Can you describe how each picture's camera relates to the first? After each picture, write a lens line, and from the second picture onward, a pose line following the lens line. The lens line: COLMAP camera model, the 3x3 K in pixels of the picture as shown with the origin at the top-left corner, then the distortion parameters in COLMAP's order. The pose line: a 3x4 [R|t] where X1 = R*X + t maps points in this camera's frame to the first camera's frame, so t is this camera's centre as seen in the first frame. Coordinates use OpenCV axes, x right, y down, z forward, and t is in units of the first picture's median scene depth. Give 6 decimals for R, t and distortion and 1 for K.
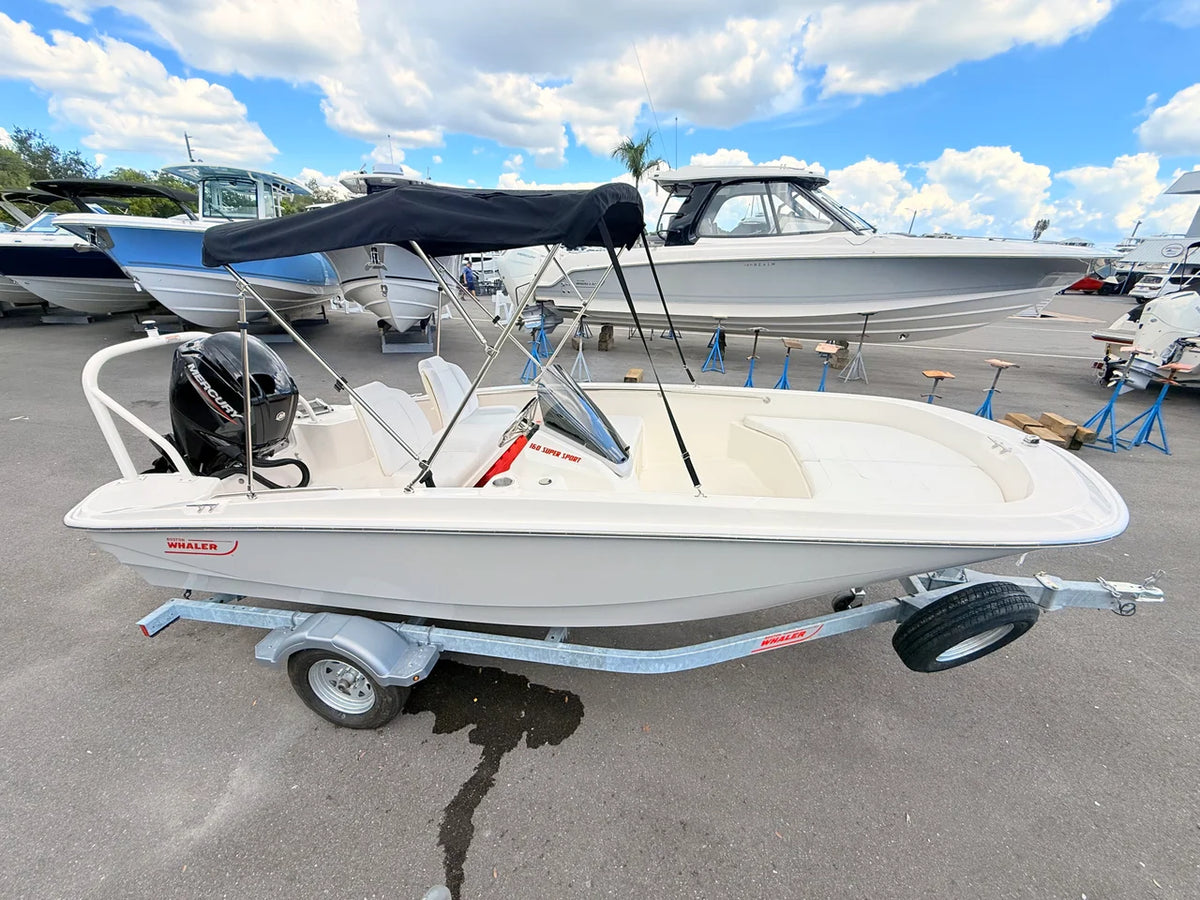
lens RADIAL K [[475.3, 0, 595.6], [0, 475.3, 452.6], [0, 0, 1]] dist [-0.000449, 0.001071]
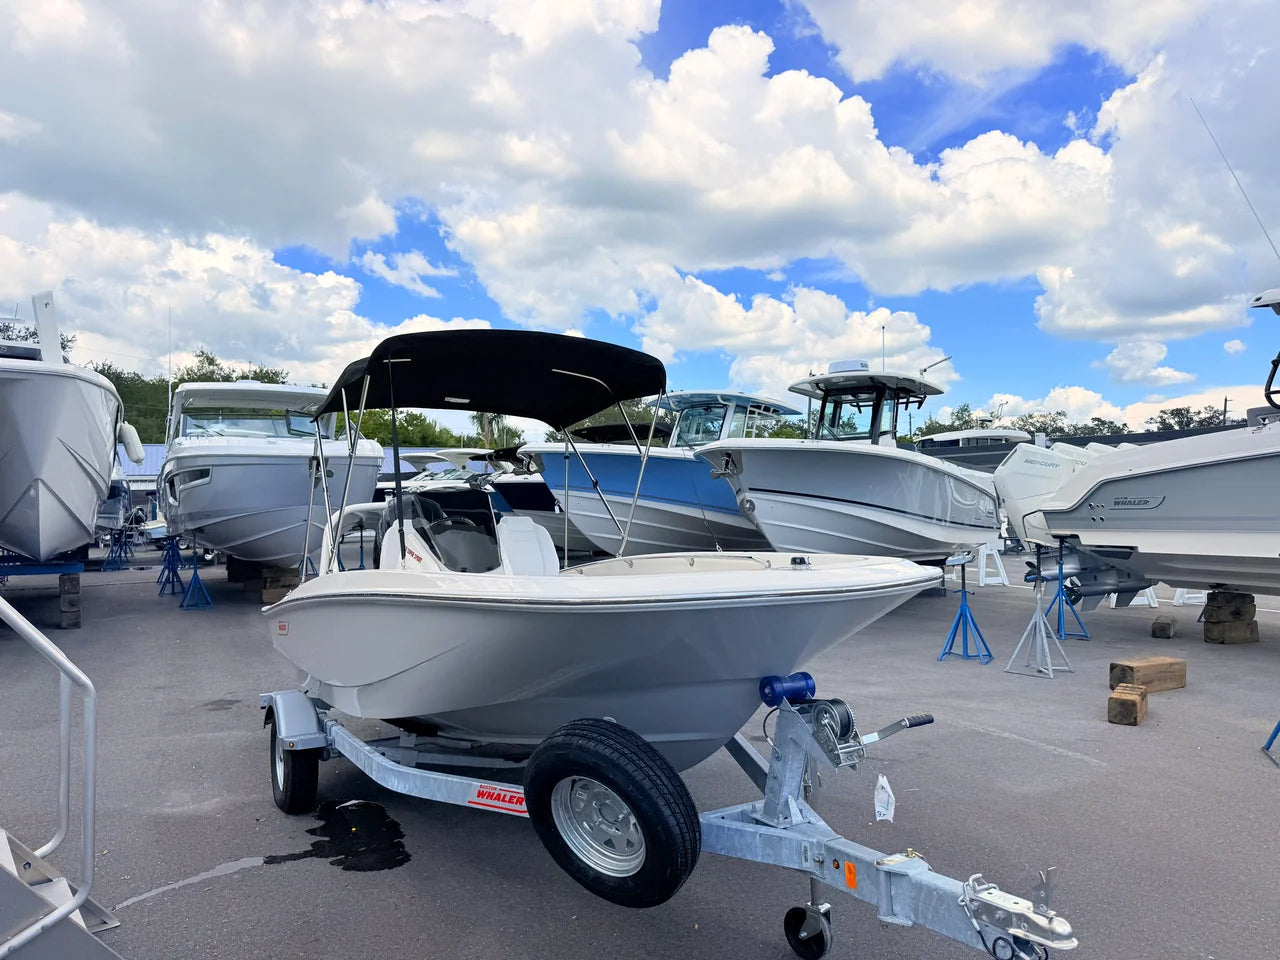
lens RADIAL K [[902.3, 0, 643.1], [0, 902.3, 498.6], [0, 0, 1]] dist [0.035950, -0.051832]
pose [[0.645124, -0.038579, -0.763103, 1.378743], [-0.273720, 0.920772, -0.277952, 0.234251], [0.713367, 0.388190, 0.583452, 0.089218]]
